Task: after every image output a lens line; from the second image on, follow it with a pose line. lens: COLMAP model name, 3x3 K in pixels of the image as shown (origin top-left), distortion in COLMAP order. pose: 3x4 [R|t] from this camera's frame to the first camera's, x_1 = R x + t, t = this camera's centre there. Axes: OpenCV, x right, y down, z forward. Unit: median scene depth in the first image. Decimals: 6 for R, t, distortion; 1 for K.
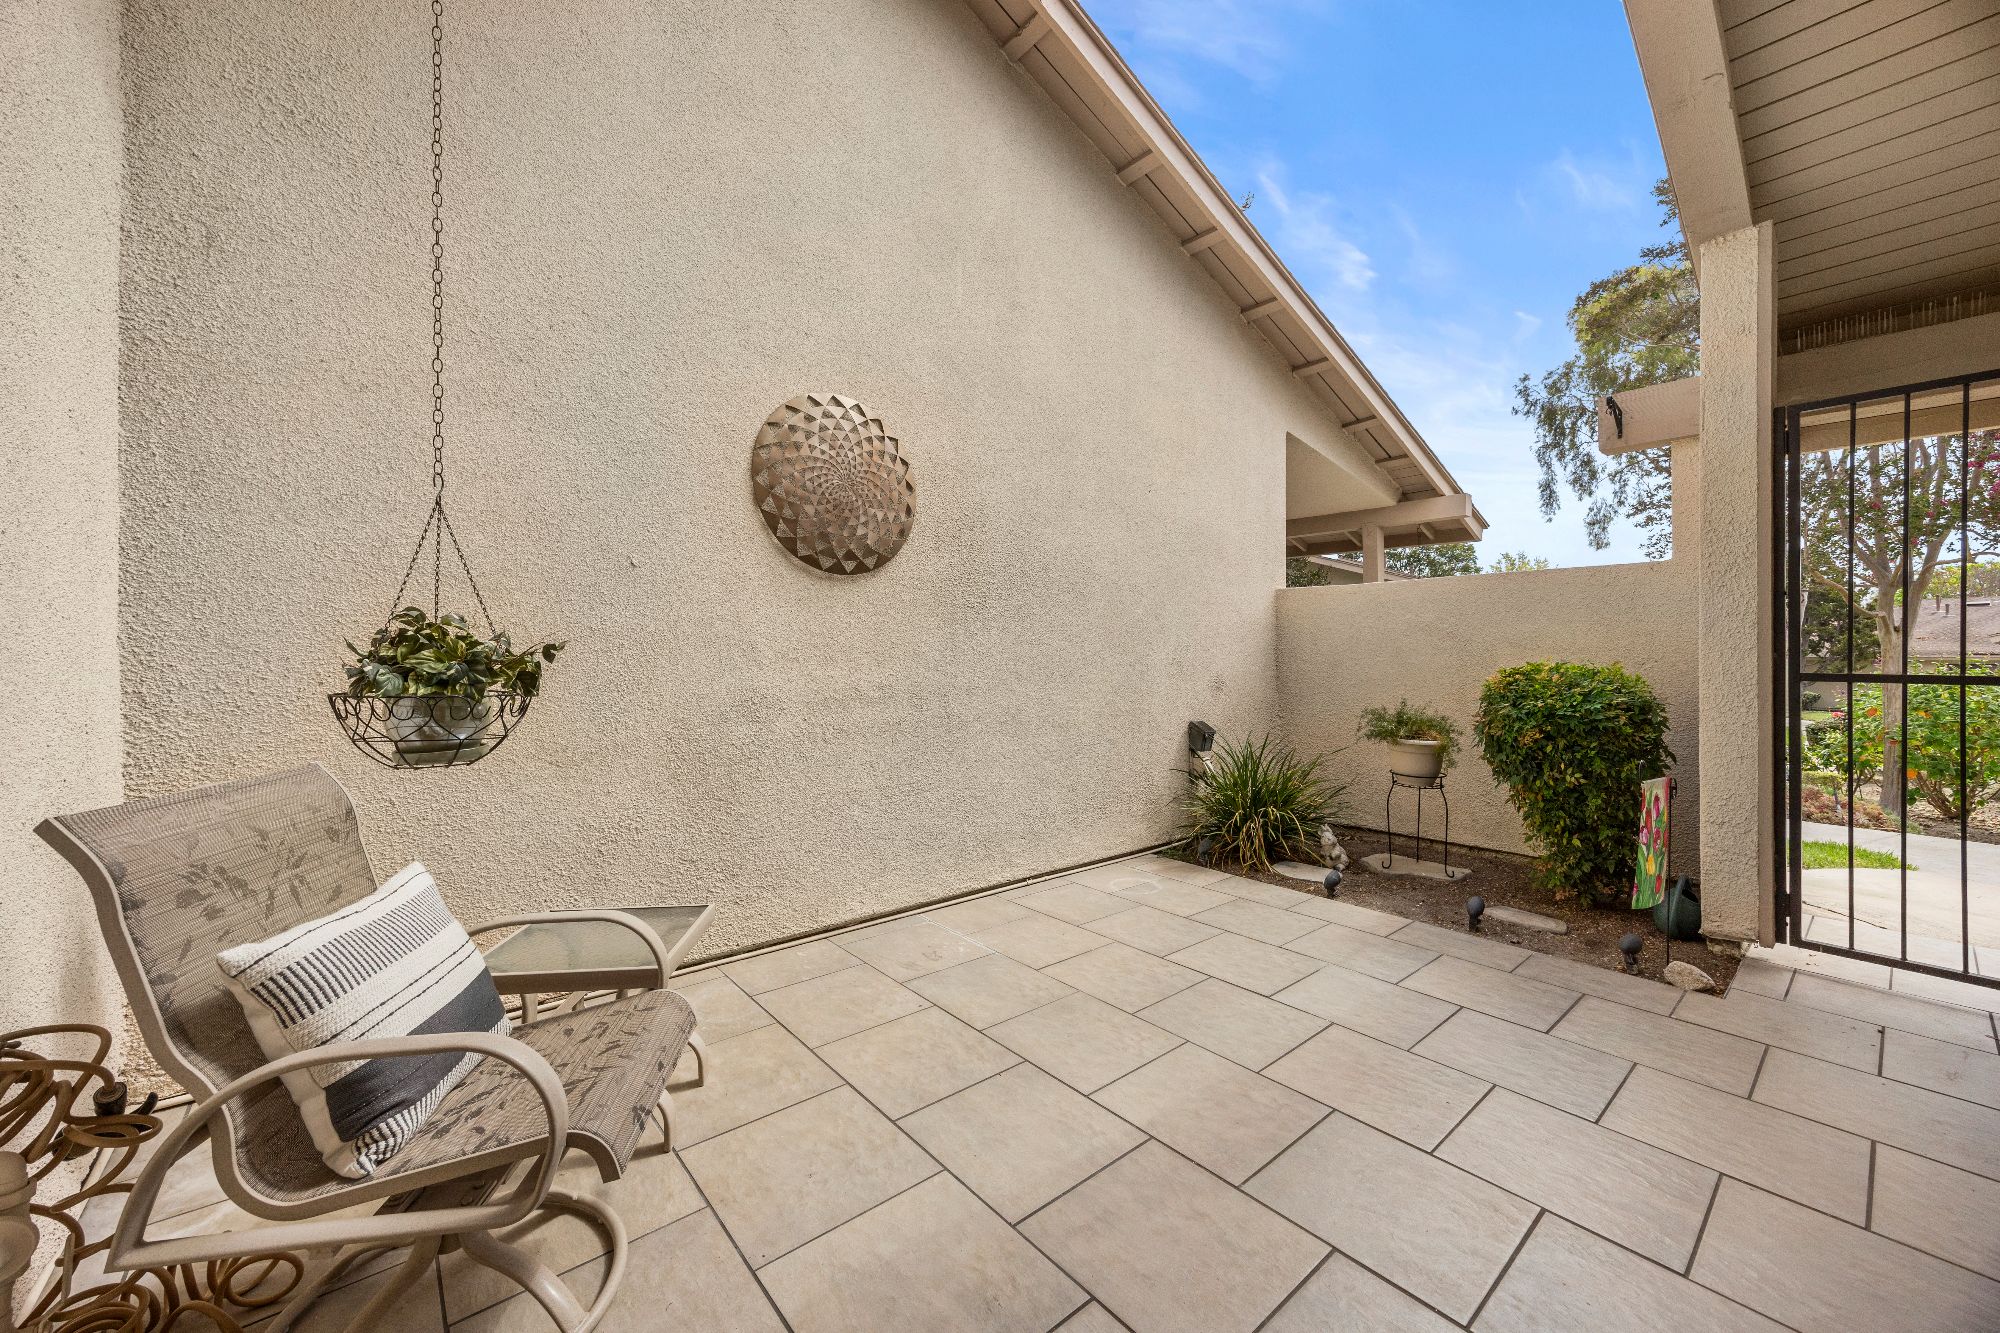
lens RADIAL K [[761.5, 0, 1000.0], [0, 761.5, 666.5], [0, 0, 1]] dist [-0.000163, -0.000022]
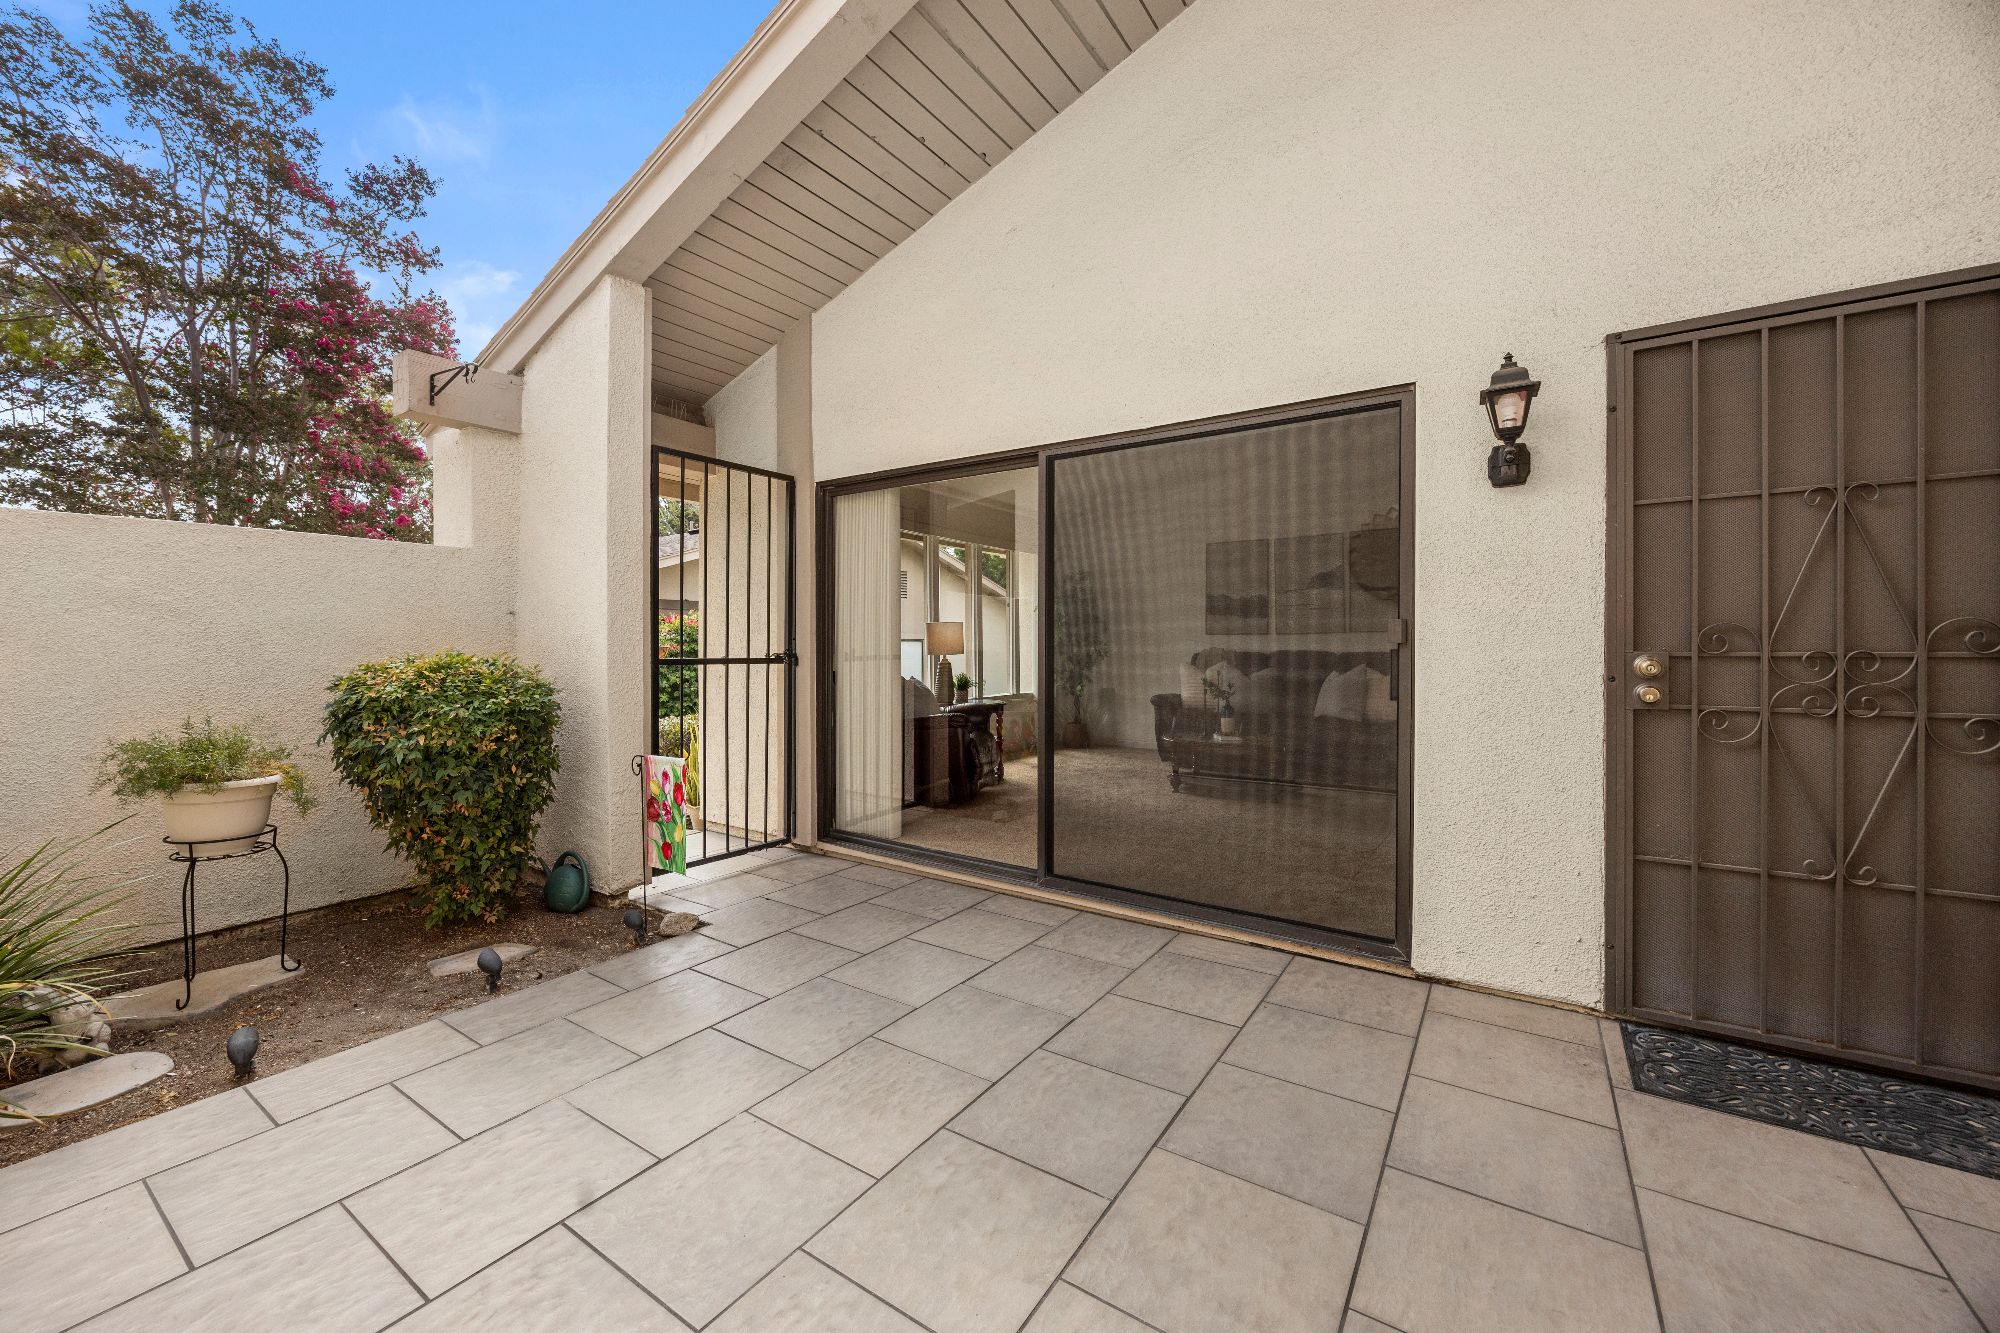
lens RADIAL K [[764.4, 0, 998.8], [0, 764.4, 641.5], [0, 0, 1]] dist [-0.001187, -0.000139]
pose [[-0.277658, 0.003407, 0.960674, -0.311450], [0.014696, 0.999892, 0.000702, -0.011285], [-0.960568, 0.014313, -0.277678, 0.757482]]
